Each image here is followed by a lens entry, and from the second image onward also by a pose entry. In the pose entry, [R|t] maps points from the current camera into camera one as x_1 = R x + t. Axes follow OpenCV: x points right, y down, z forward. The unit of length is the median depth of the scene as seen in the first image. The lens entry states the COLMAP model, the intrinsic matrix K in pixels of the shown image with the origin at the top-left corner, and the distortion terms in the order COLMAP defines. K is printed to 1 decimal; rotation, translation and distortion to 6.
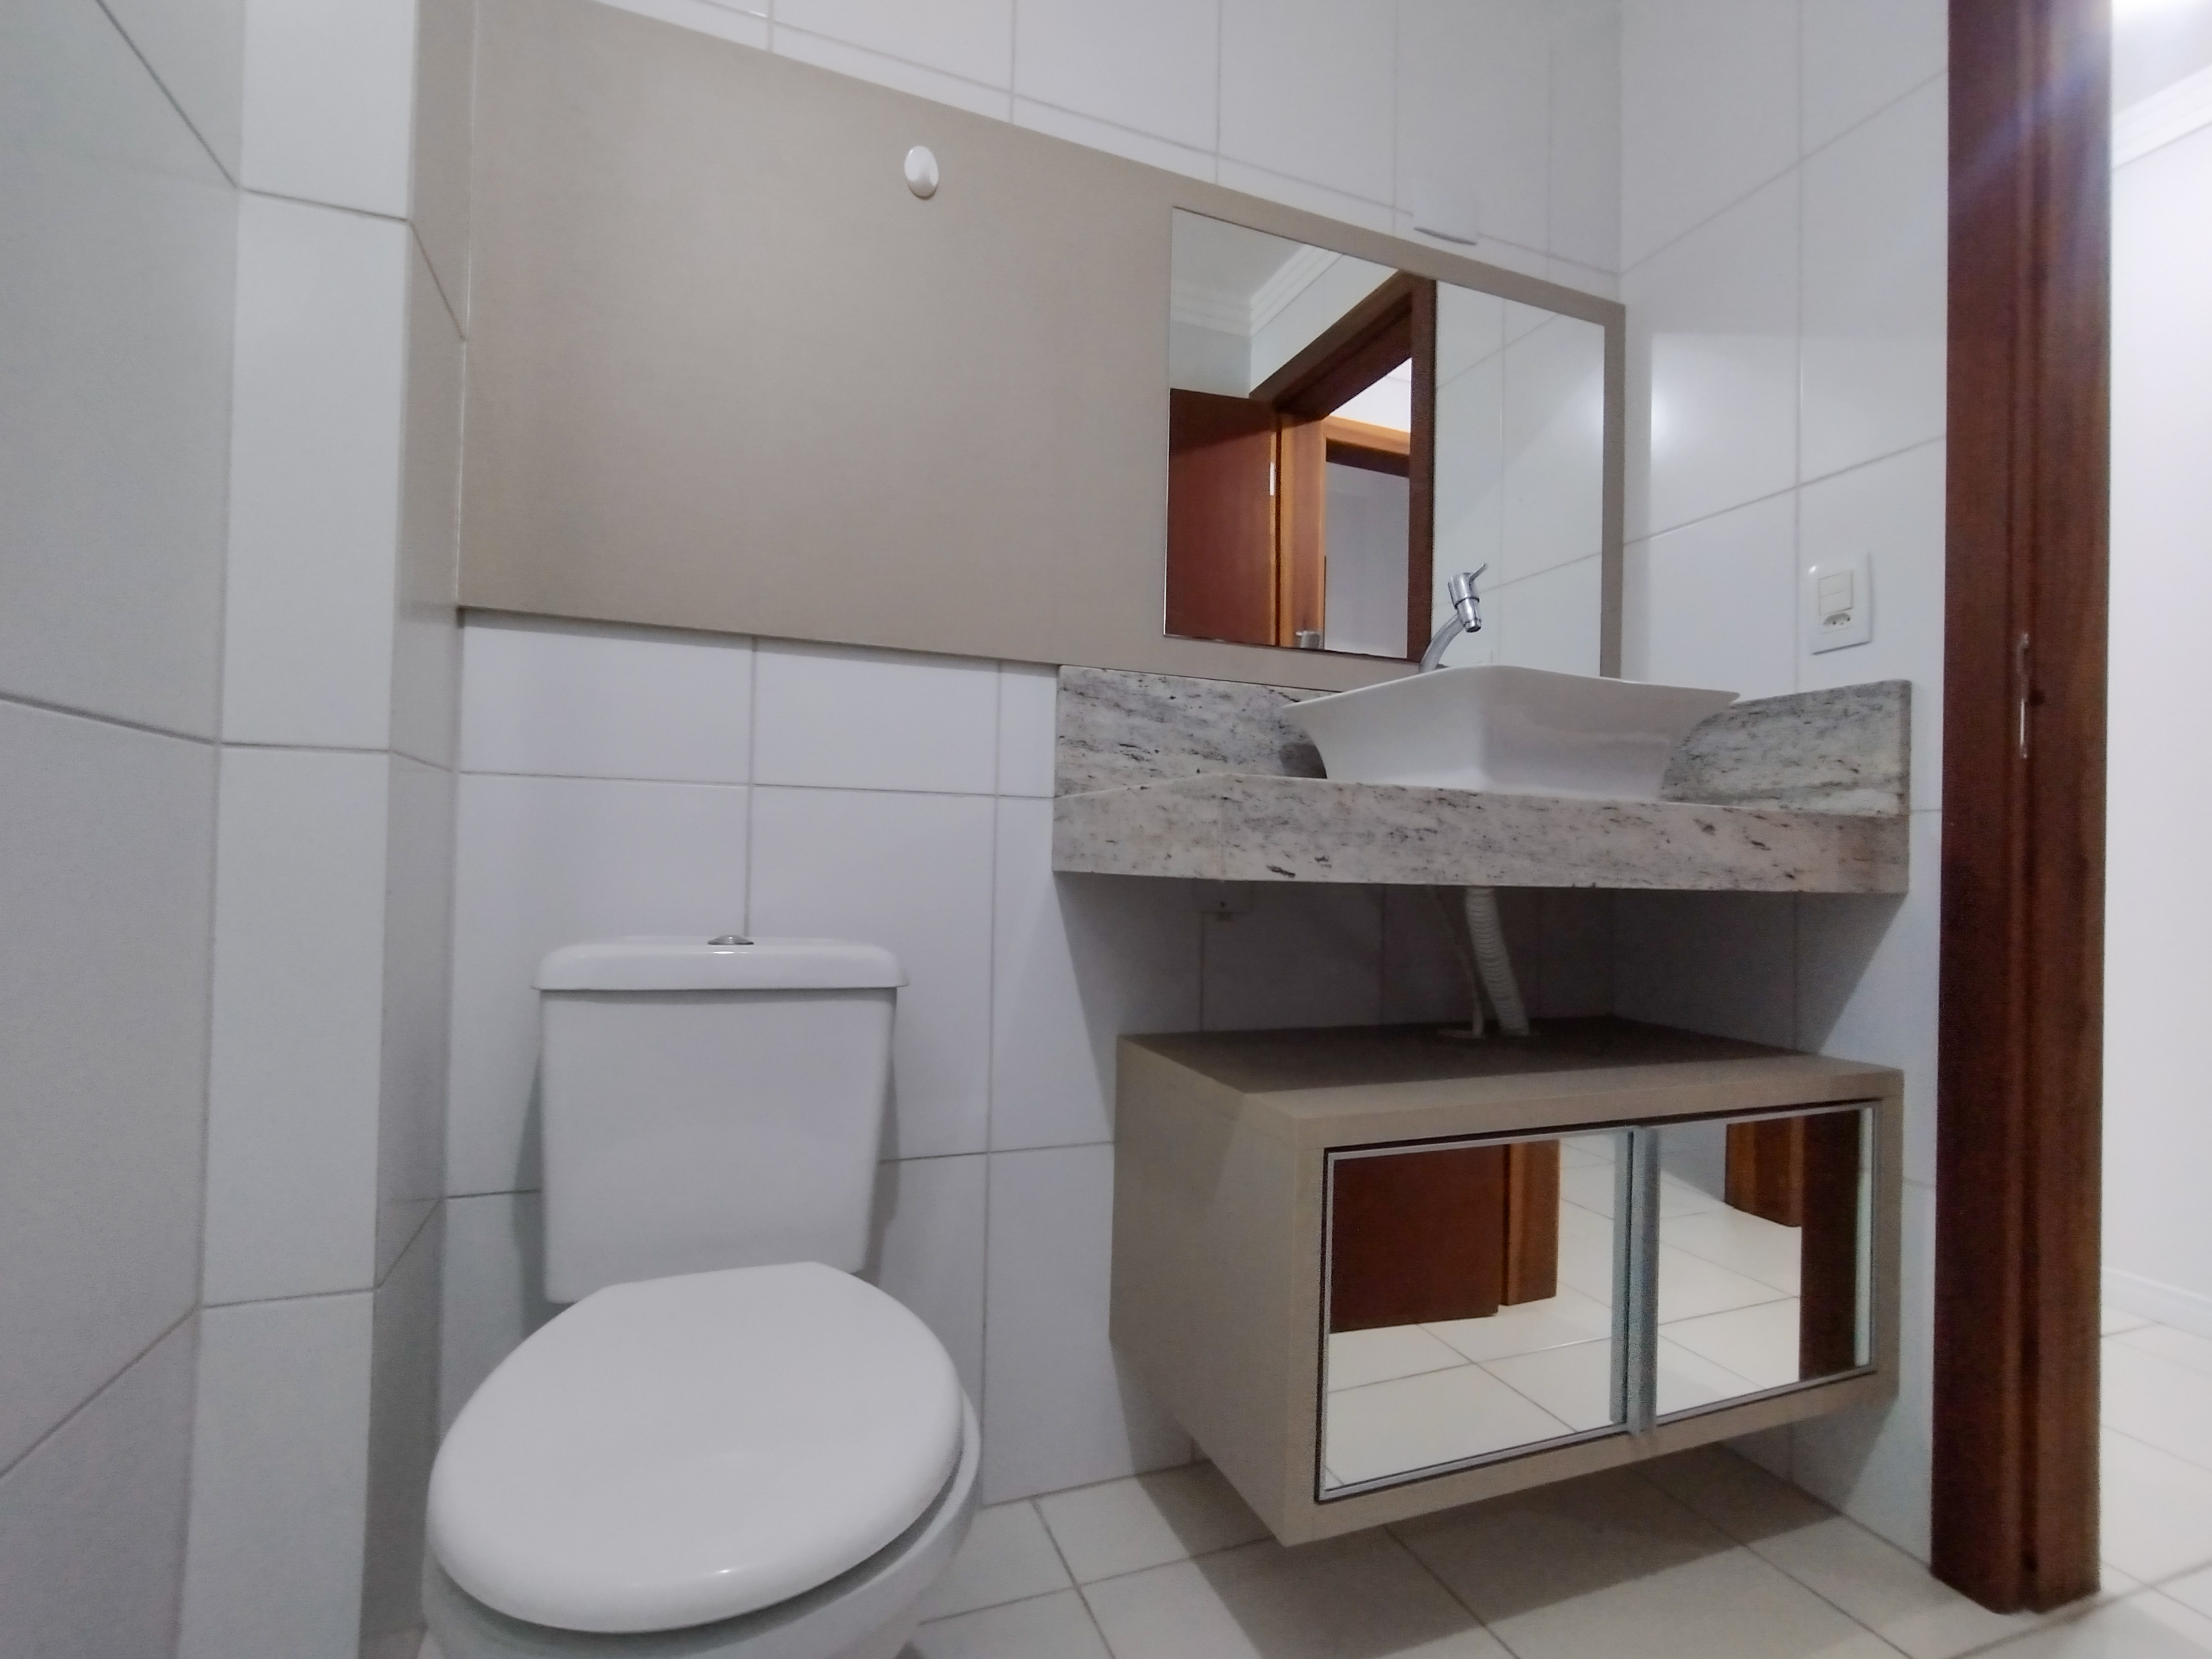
lens RADIAL K [[1008.6, 0, 1097.7], [0, 1008.6, 840.2], [0, 0, 1]] dist [0.000342, 0.000834]
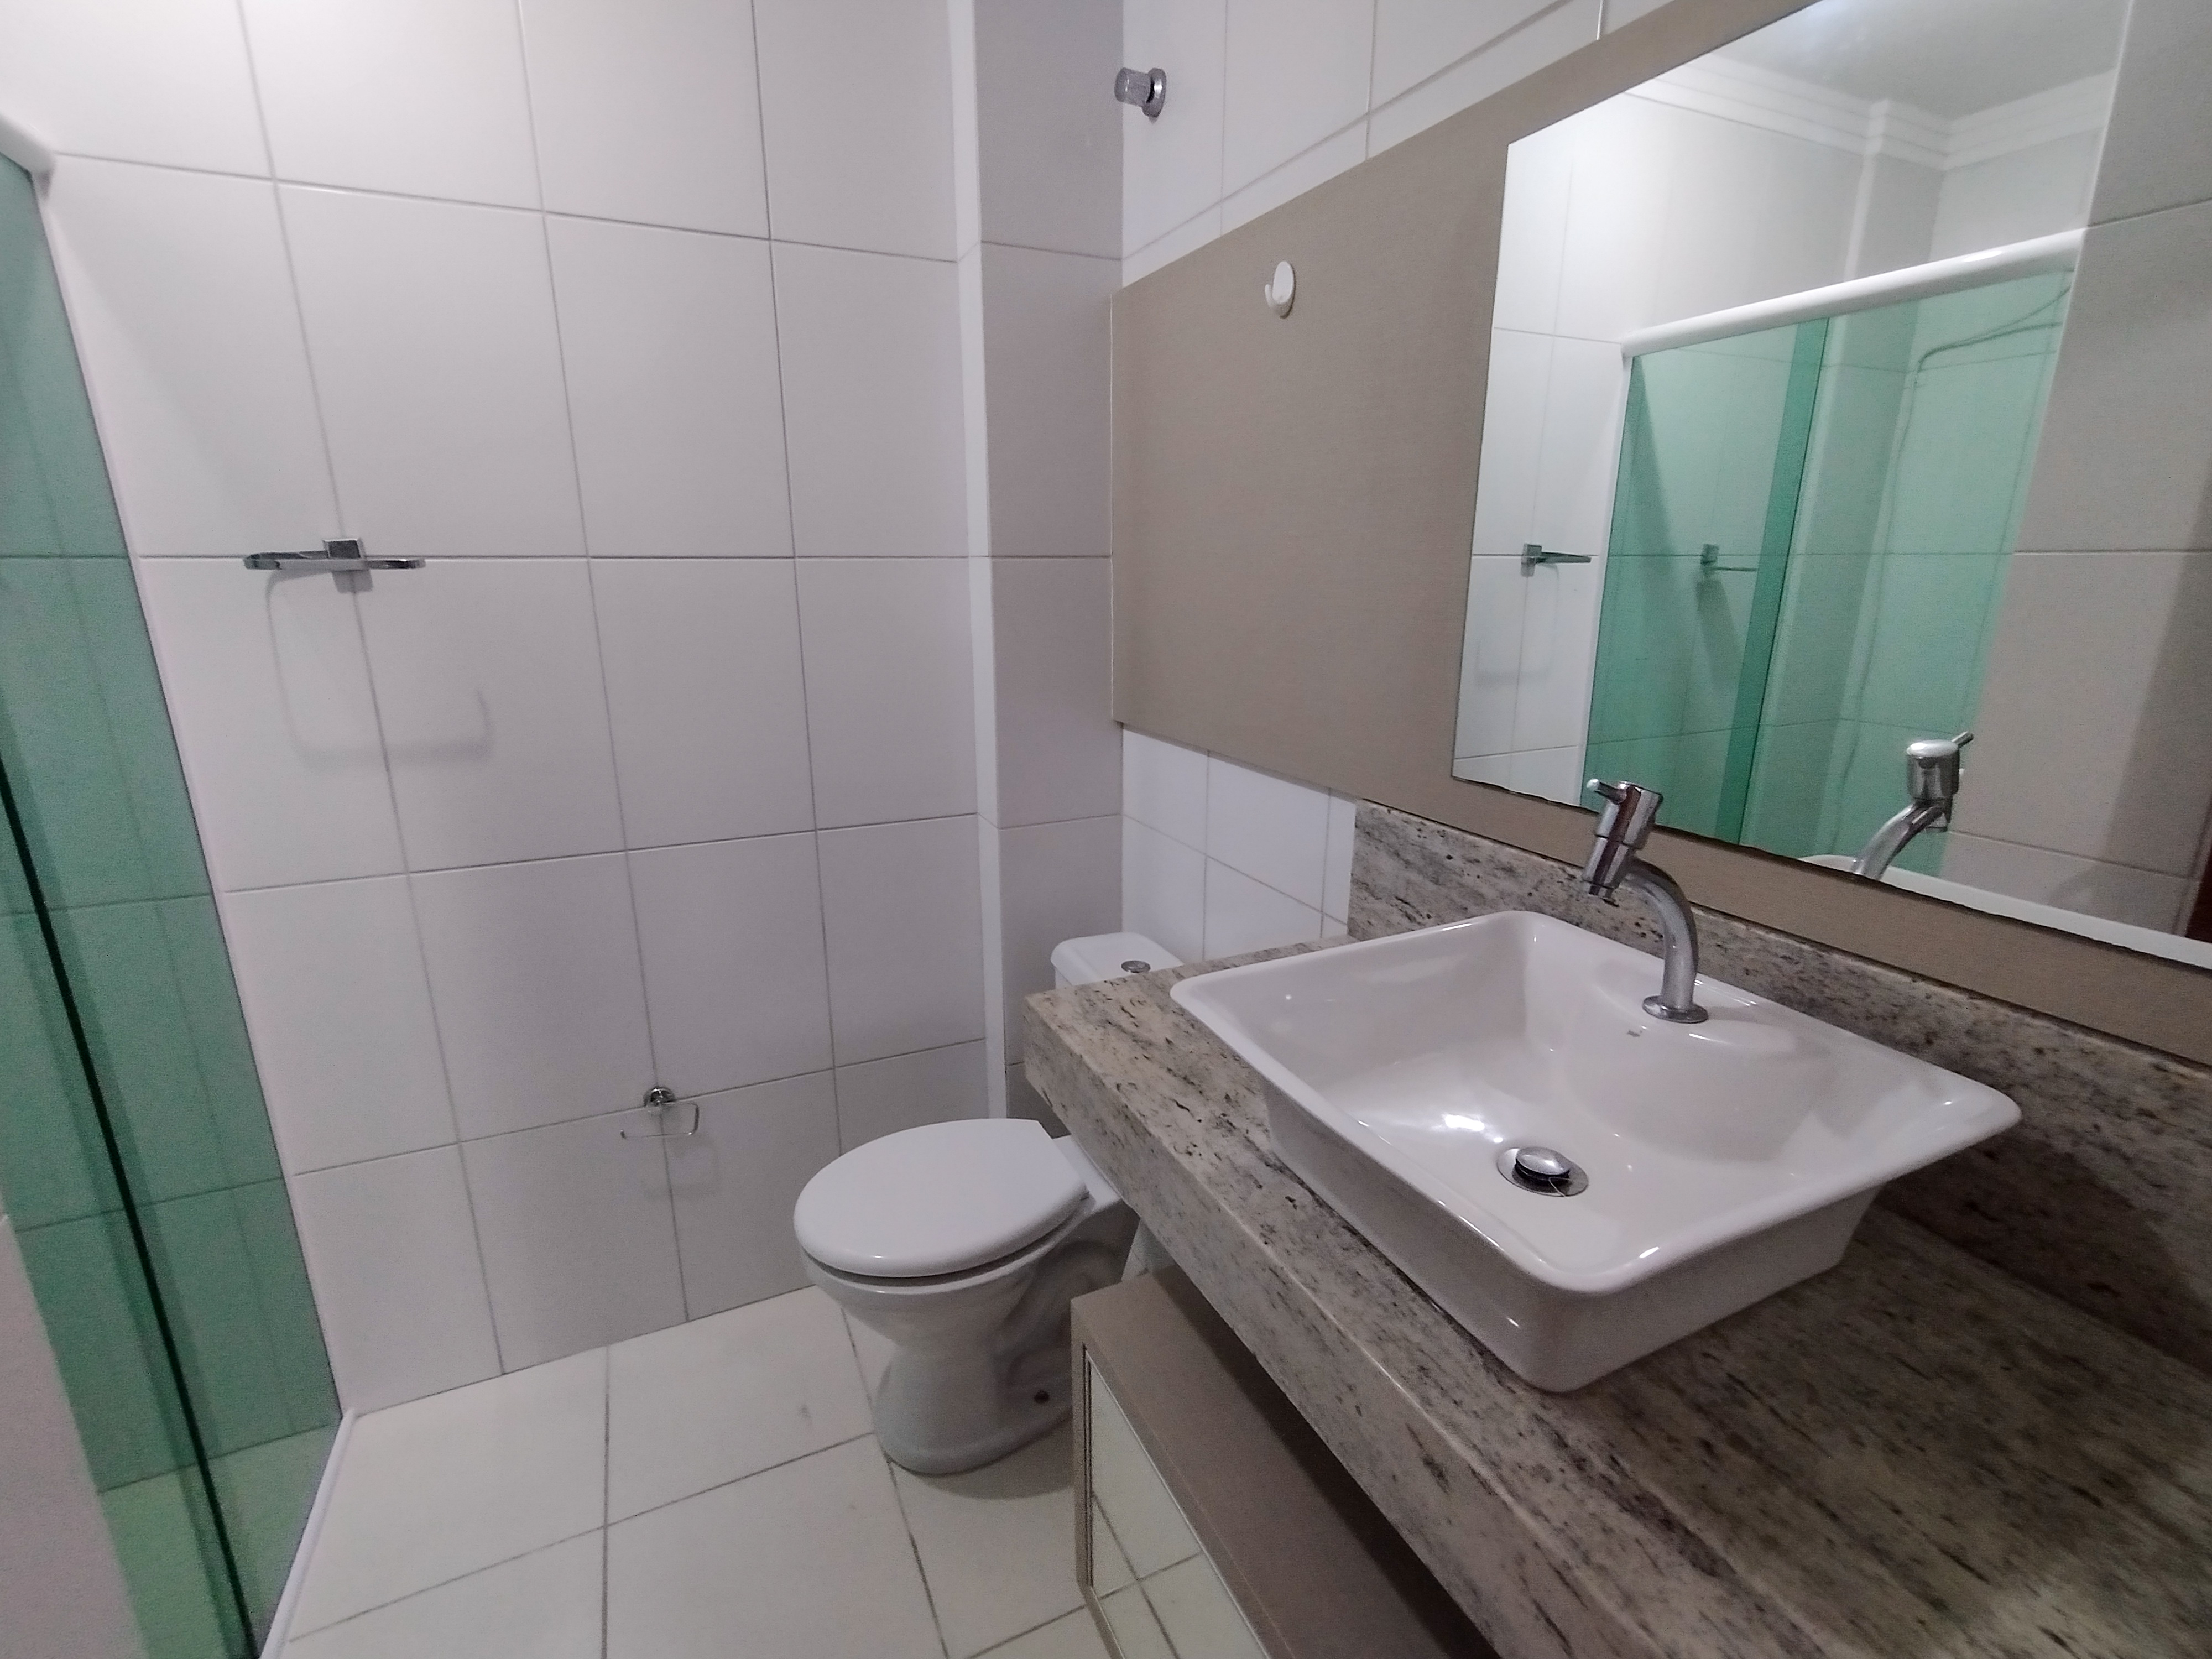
lens RADIAL K [[1008.6, 0, 1097.7], [0, 1008.6, 840.2], [0, 0, 1]] dist [0.000342, 0.000834]
pose [[0.058921, 0.240807, -0.968783, 0.837784], [0.019171, 0.970017, 0.242280, -0.358232], [0.998079, -0.032848, 0.052538, 0.696233]]
